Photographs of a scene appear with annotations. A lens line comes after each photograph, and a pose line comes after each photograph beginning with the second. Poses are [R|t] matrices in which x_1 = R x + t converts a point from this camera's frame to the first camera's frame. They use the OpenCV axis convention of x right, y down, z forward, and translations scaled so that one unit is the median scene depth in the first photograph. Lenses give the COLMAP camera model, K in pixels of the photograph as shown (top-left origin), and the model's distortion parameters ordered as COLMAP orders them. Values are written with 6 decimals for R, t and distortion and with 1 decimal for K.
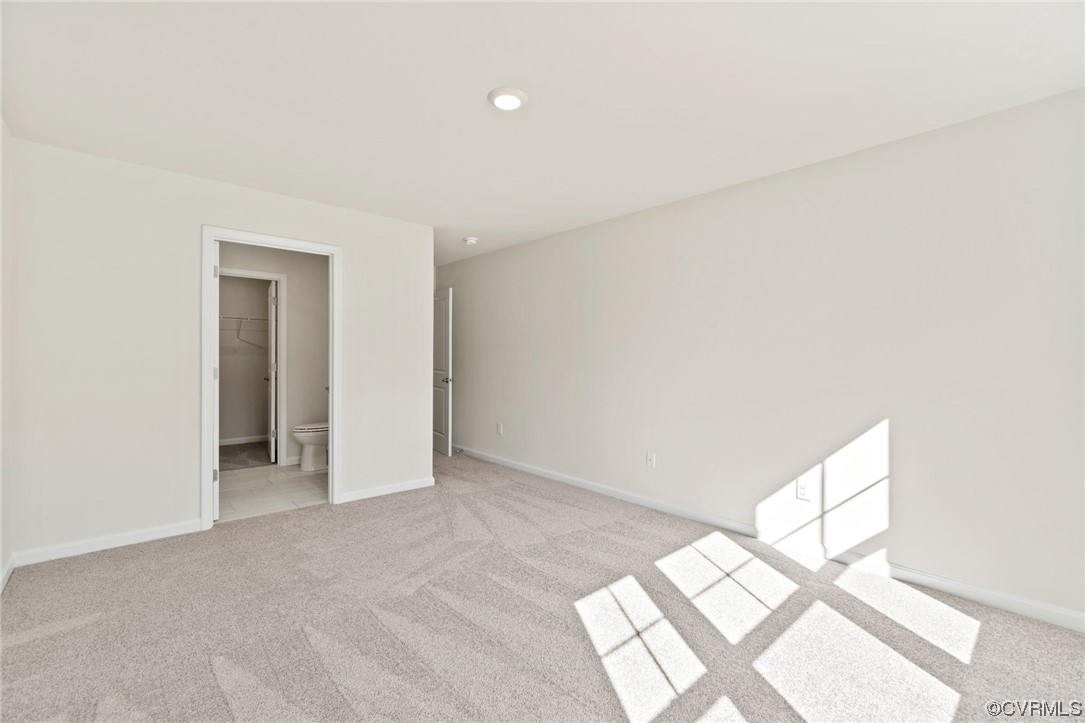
lens RADIAL K [[472.8, 0, 537.5], [0, 472.8, 359.6], [0, 0, 1]] dist [0.004461, 0.000560]
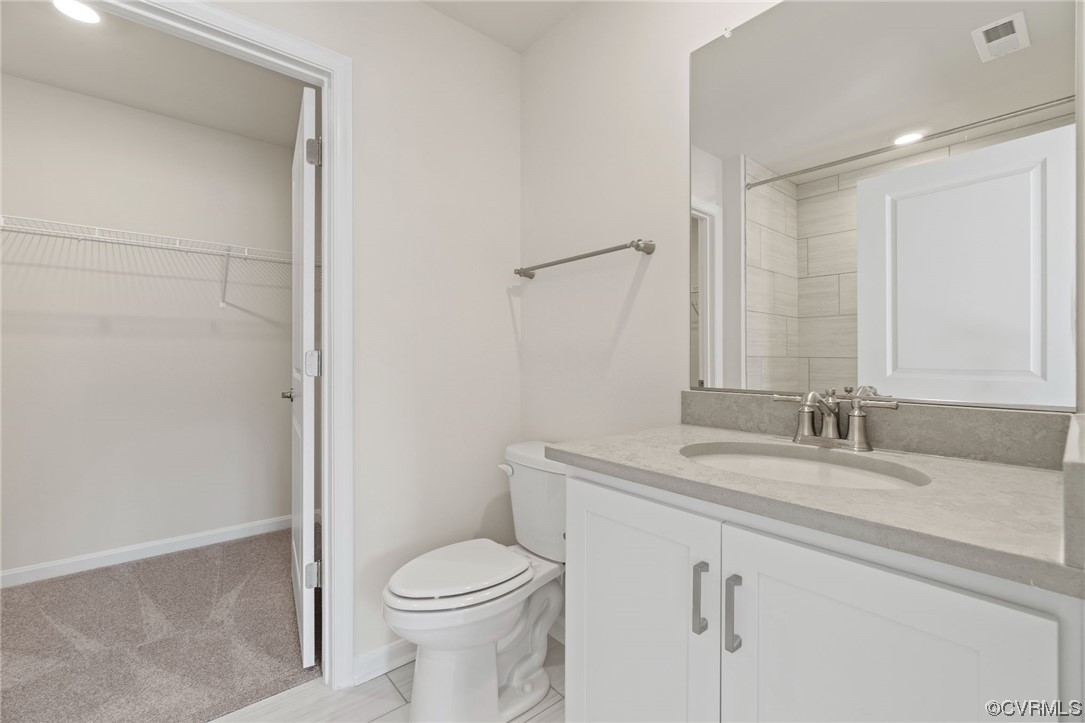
lens RADIAL K [[472.8, 0, 541.9], [0, 472.8, 358.4], [0, 0, 1]] dist [0.004461, 0.000560]
pose [[0.999569, -0.005935, -0.028751, -0.406465], [0.005759, 0.999964, -0.006204, 0.015616], [0.028787, 0.006036, 0.999567, 0.711150]]
